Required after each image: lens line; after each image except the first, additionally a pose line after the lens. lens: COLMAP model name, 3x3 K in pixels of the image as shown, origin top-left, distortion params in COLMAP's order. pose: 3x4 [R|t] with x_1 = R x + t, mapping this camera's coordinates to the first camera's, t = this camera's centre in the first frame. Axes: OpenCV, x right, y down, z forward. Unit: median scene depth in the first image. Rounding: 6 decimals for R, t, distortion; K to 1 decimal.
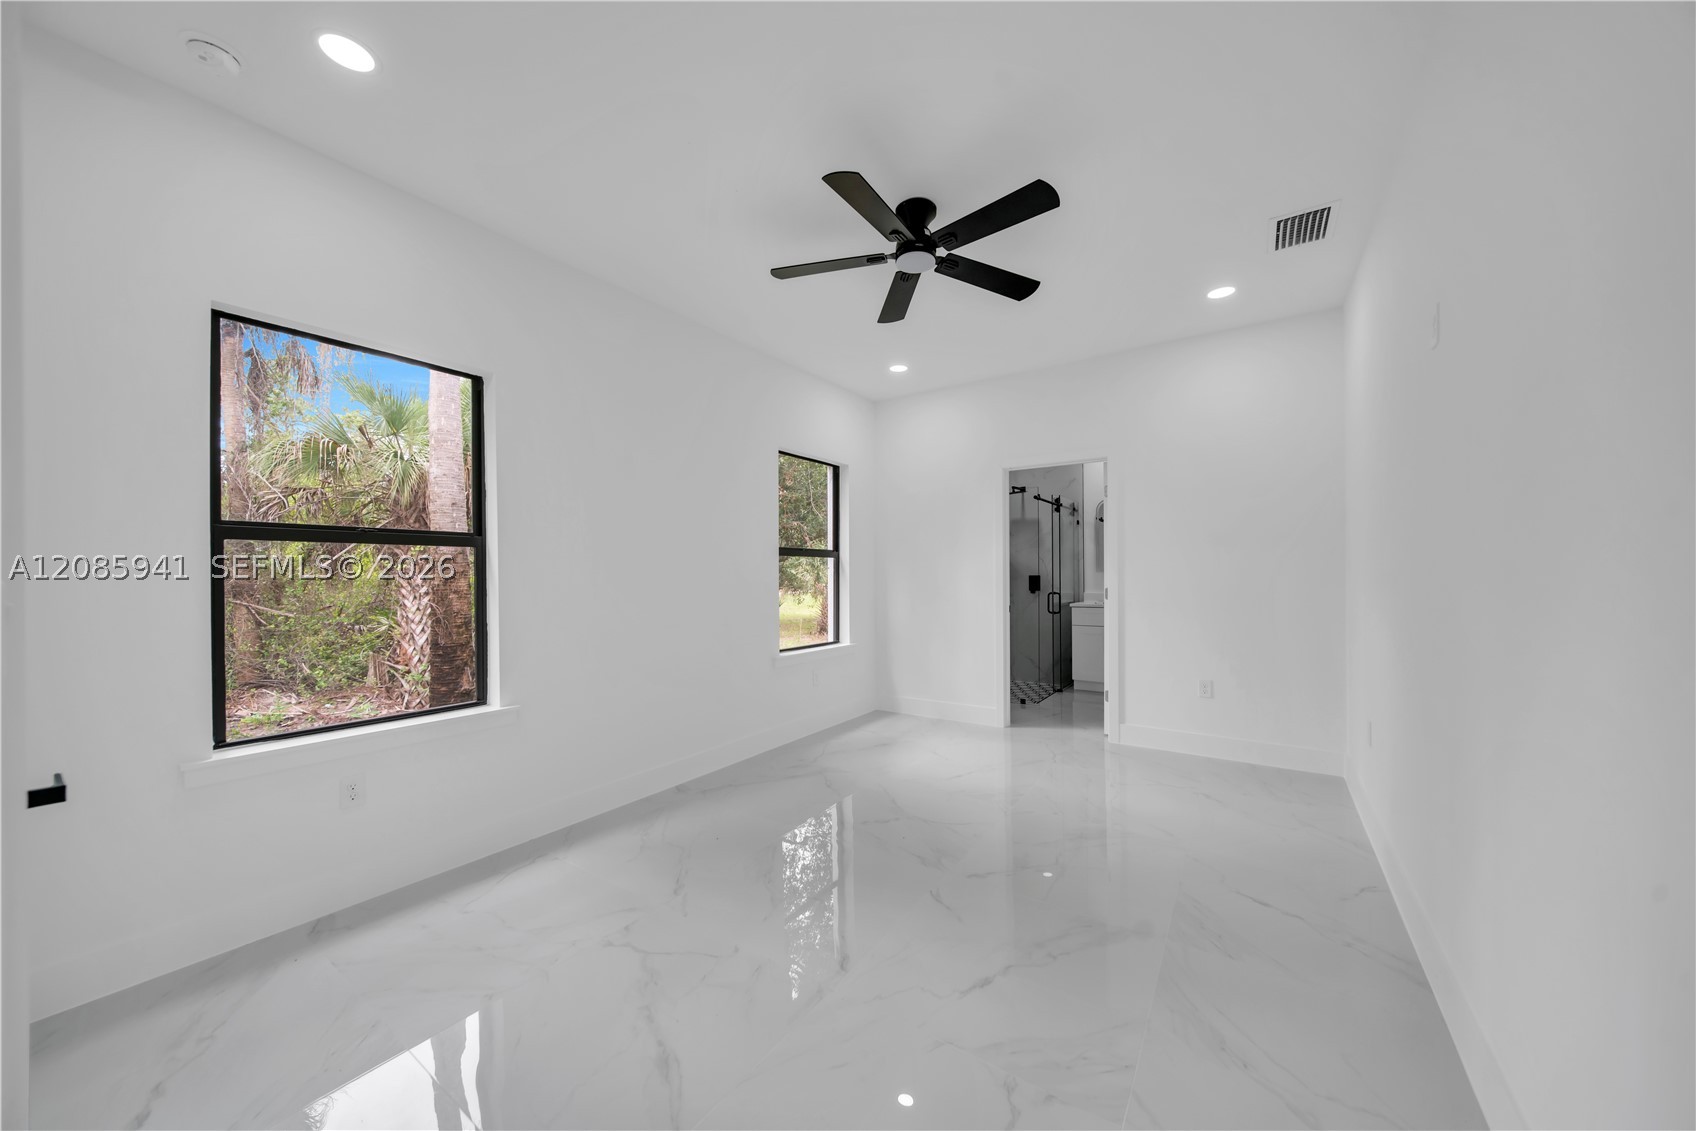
lens RADIAL K [[583.8, 0, 858.5], [0, 583.8, 572.8], [0, 0, 1]] dist [0.001153, -0.001091]
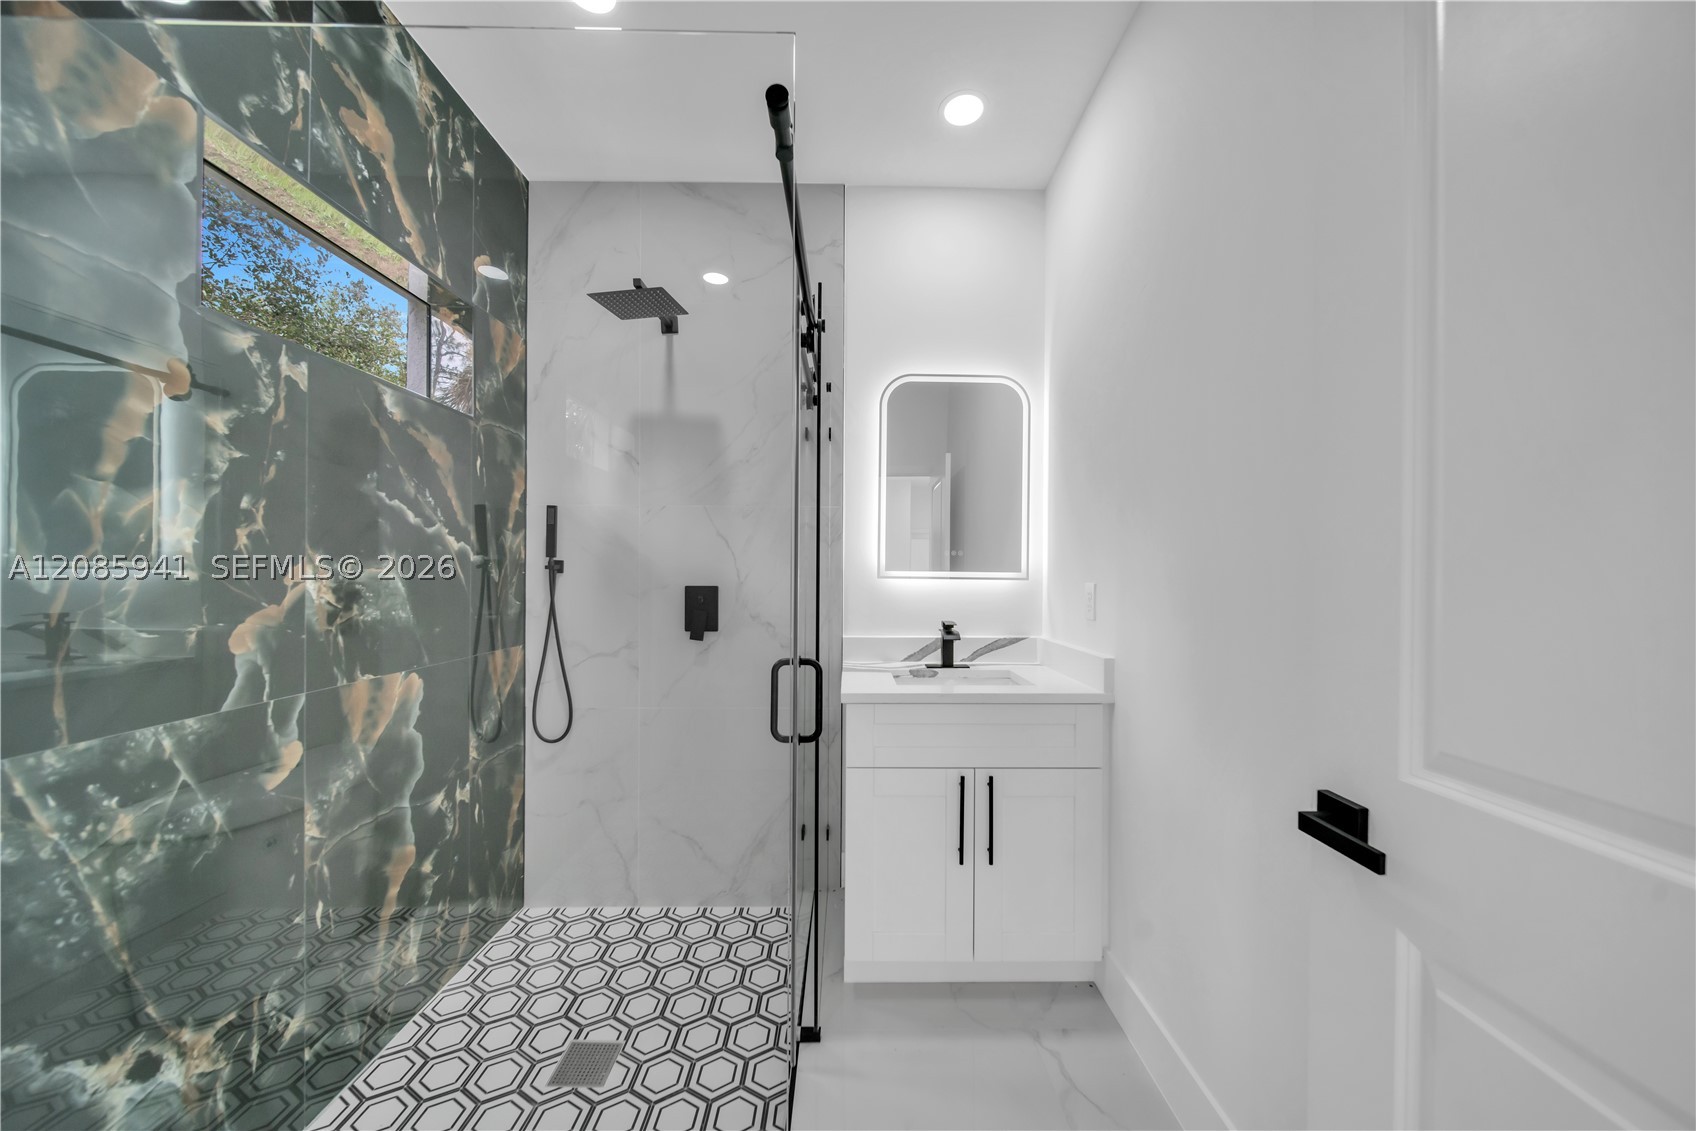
lens RADIAL K [[583.8, 0, 858.5], [0, 583.8, 572.8], [0, 0, 1]] dist [0.001153, -0.001091]
pose [[0.822890, 0.007836, 0.568147, 0.192980], [-0.007081, 0.999969, -0.003535, -0.002387], [-0.568157, -0.001114, 0.822920, 0.703068]]
